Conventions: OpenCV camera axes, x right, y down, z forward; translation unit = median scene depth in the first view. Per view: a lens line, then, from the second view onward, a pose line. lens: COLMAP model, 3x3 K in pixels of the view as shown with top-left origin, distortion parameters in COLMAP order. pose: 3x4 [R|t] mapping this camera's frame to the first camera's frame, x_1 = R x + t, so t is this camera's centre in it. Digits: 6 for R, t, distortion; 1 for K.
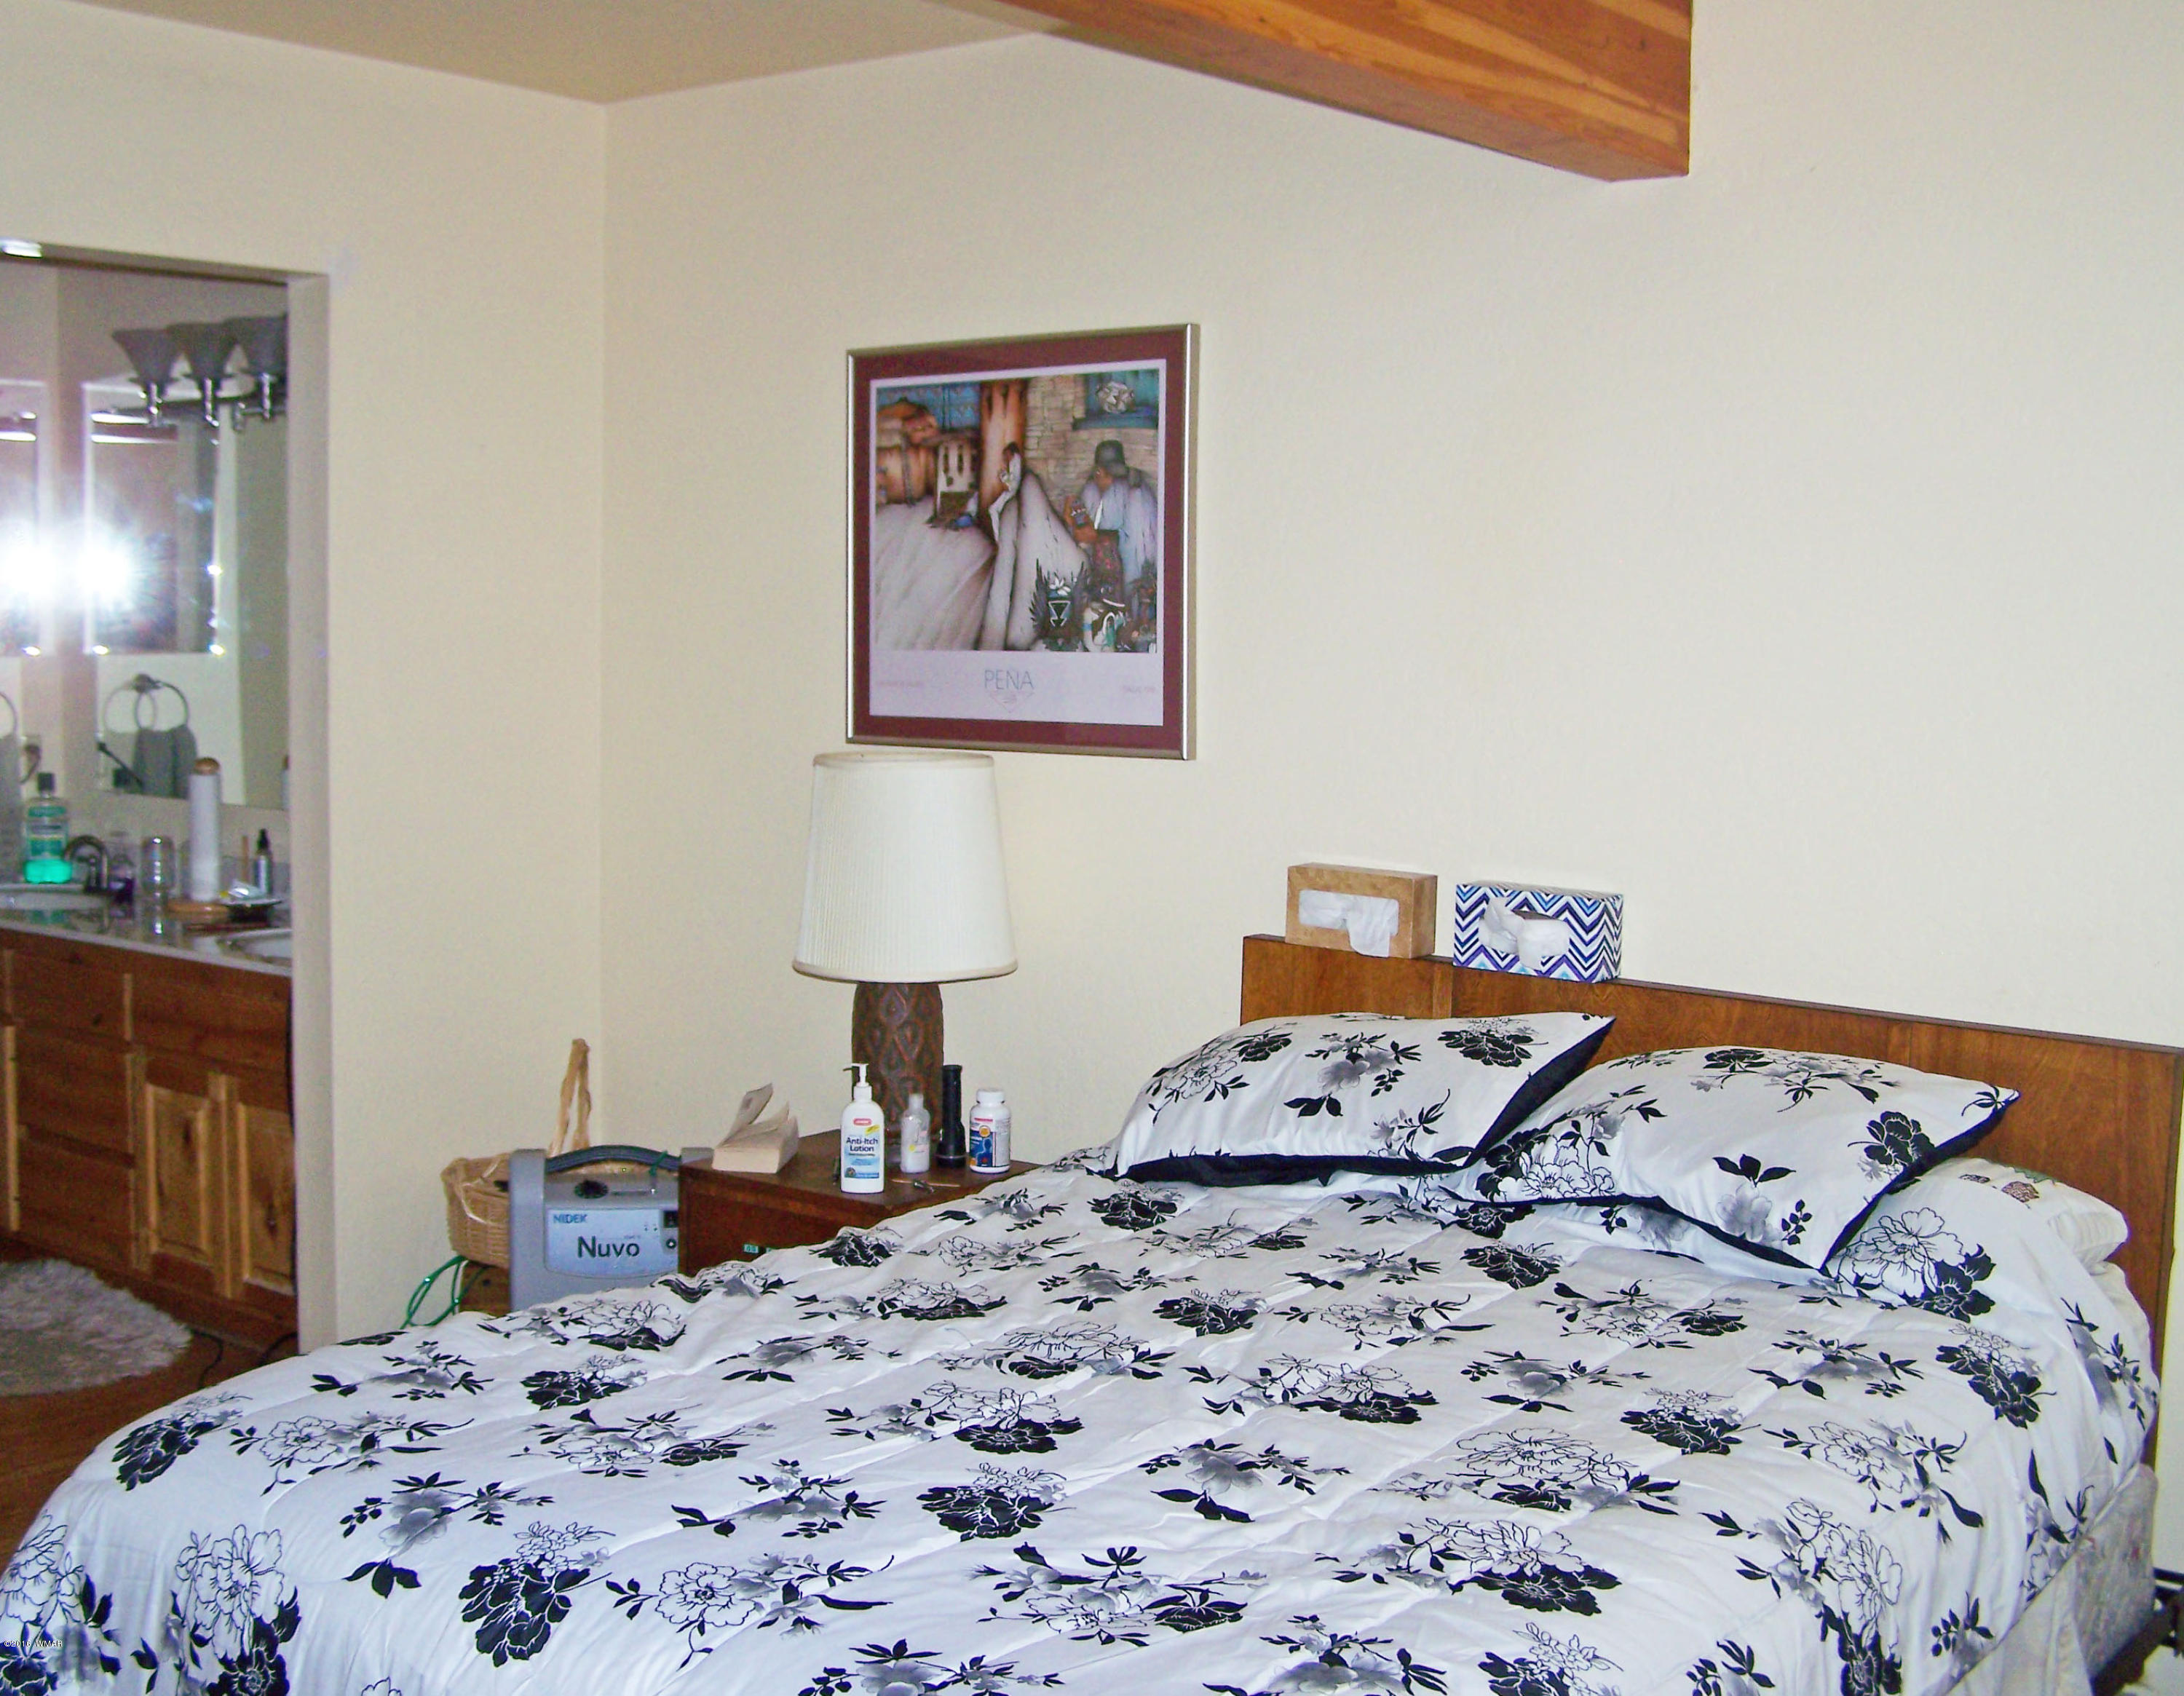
lens RADIAL K [[2735.9, 0, 1093.0], [0, 2735.9, 876.3], [0, 0, 1]] dist [-0.158272, 0.058978]
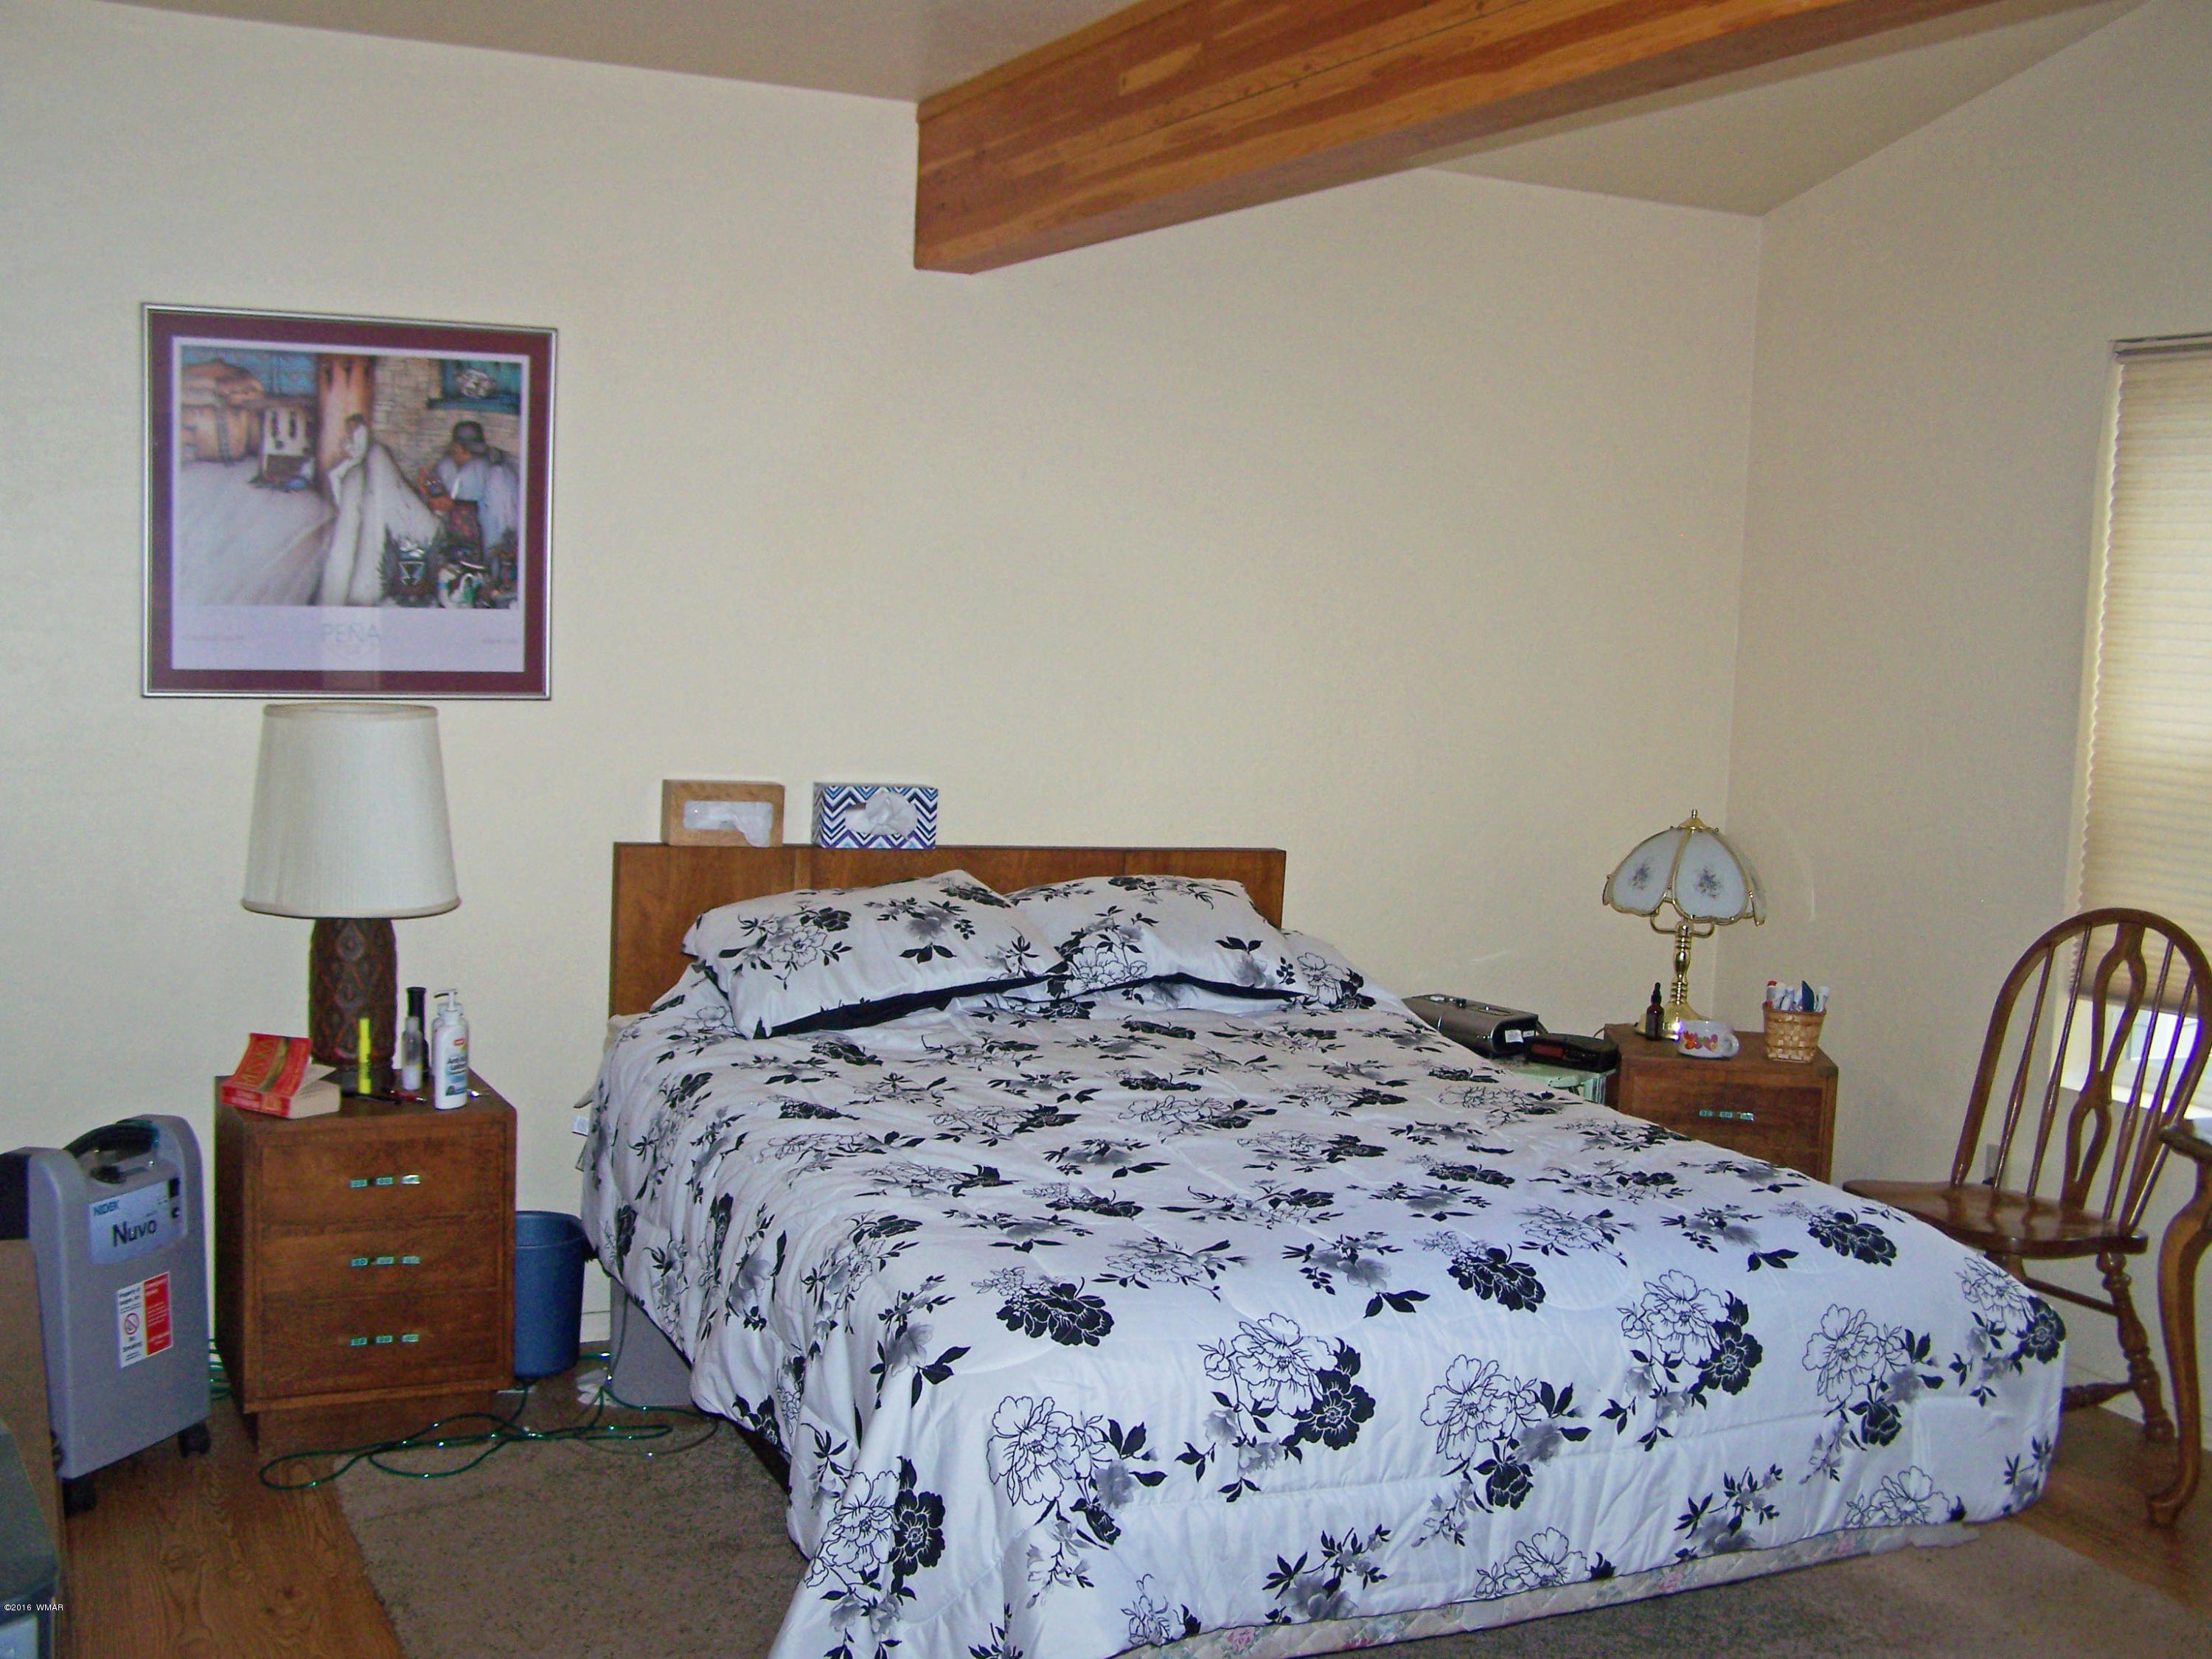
lens RADIAL K [[2592.0, 0, 1095.5], [0, 2592.0, 837.9], [0, 0, 1]] dist [-0.205888, 0.411012]
pose [[0.429895, -0.084109, 0.898953, -0.842045], [0.055084, 0.996240, 0.066870, -0.043726], [-0.901197, 0.020771, 0.432912, 0.306880]]
